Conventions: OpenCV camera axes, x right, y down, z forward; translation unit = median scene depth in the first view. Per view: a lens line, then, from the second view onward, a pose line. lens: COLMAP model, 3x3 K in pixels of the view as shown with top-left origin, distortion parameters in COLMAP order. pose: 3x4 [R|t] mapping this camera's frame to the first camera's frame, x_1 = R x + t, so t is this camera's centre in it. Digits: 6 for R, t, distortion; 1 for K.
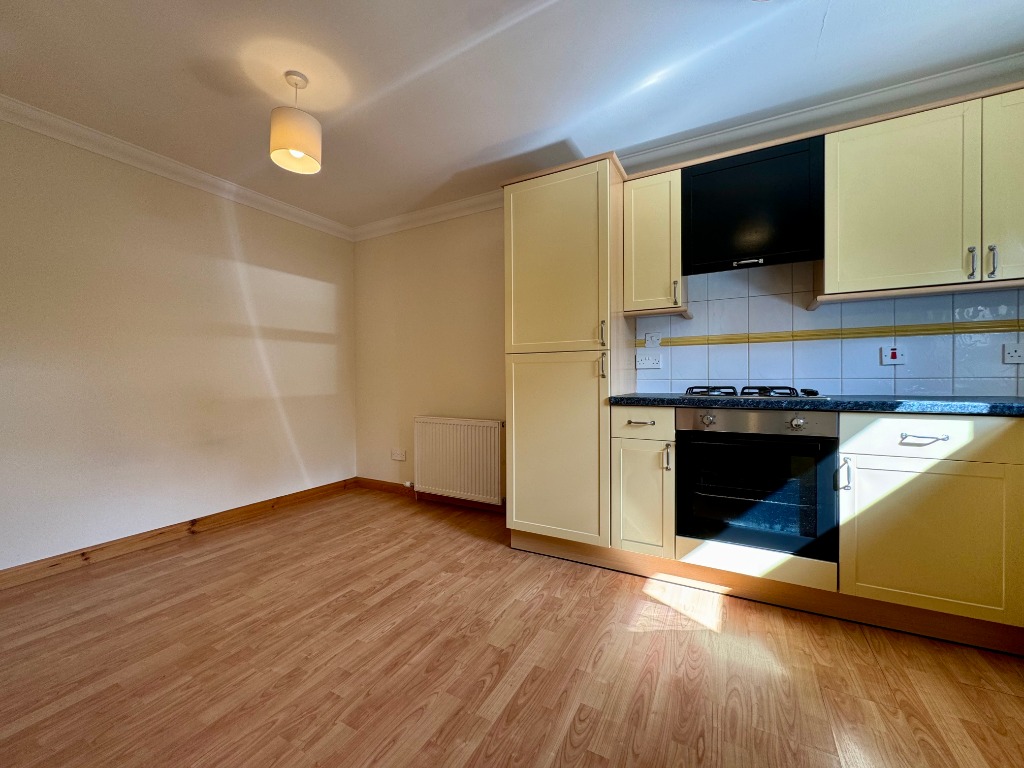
lens RADIAL K [[409.2, 0, 512.6], [0, 409.2, 381.4], [0, 0, 1]] dist [-0.000409, -0.000437]
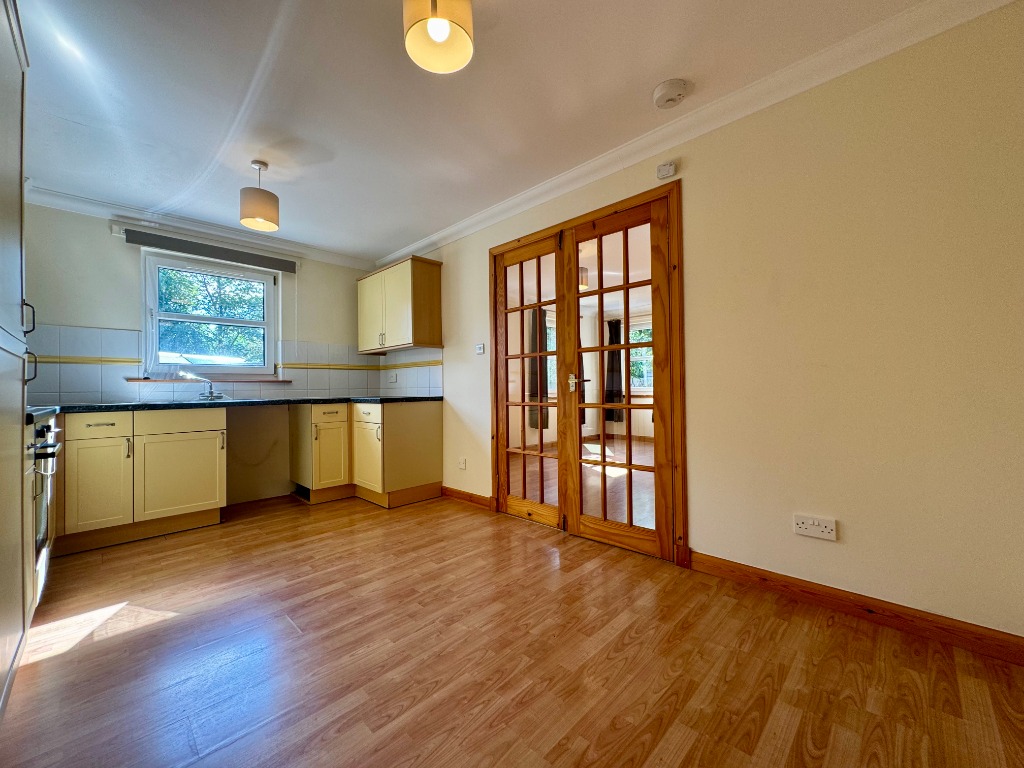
lens RADIAL K [[409.2, 0, 513.6], [0, 409.2, 382.8], [0, 0, 1]] dist [-0.000409, -0.000437]
pose [[-0.961892, 0.027889, 0.272003, -0.793961], [0.027033, 0.999611, -0.006892, 0.014046], [-0.272089, 0.000724, -0.962272, 1.575191]]
